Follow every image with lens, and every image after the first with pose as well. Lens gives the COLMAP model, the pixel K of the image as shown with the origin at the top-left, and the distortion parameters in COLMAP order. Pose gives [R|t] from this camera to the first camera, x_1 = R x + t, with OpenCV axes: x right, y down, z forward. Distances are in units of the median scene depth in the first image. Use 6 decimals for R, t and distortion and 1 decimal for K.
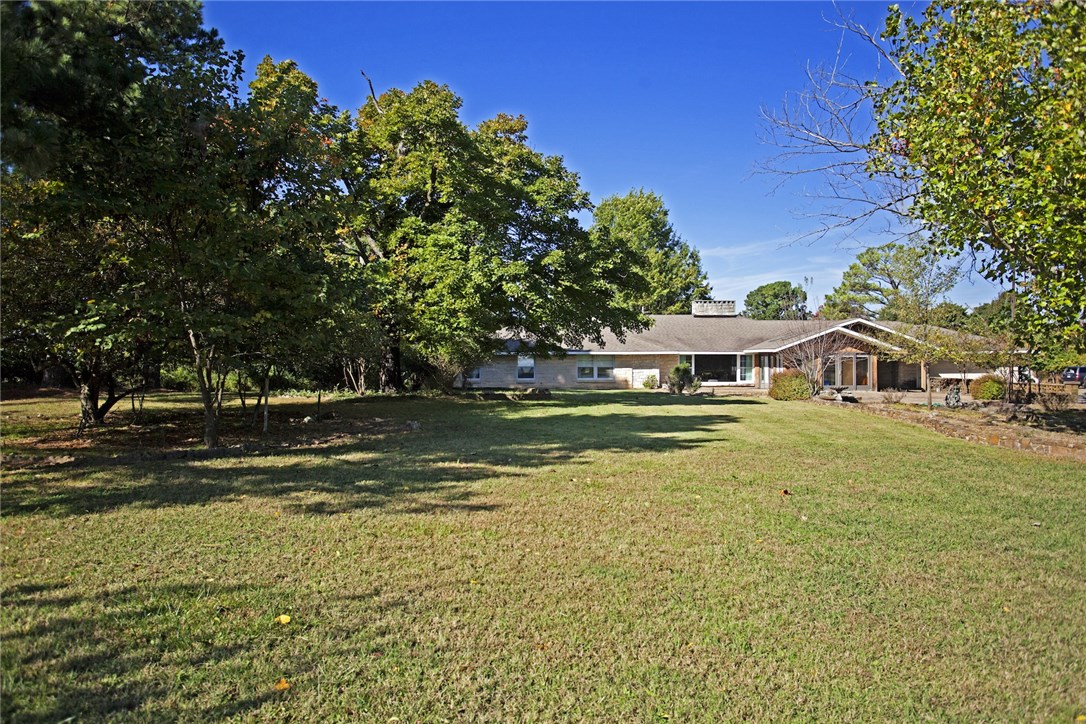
lens RADIAL K [[750.8, 0, 543.1], [0, 750.8, 363.0], [0, 0, 1]] dist [0.000672, 0.000057]
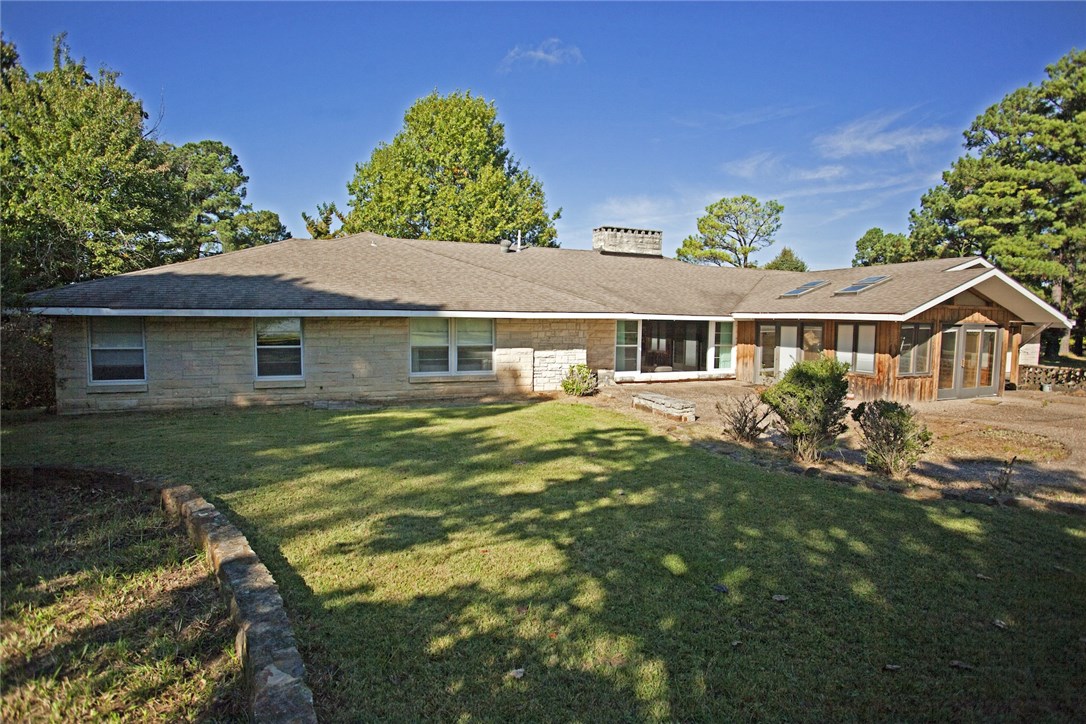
lens RADIAL K [[529.4, 0, 544.1], [0, 529.4, 362.2], [0, 0, 1]] dist [-0.002933, 0.000929]
pose [[0.930900, -0.018171, 0.364821, 0.005730], [-0.012865, 0.996511, 0.082461, -0.011562], [-0.365046, -0.081456, 0.927419, 0.686482]]
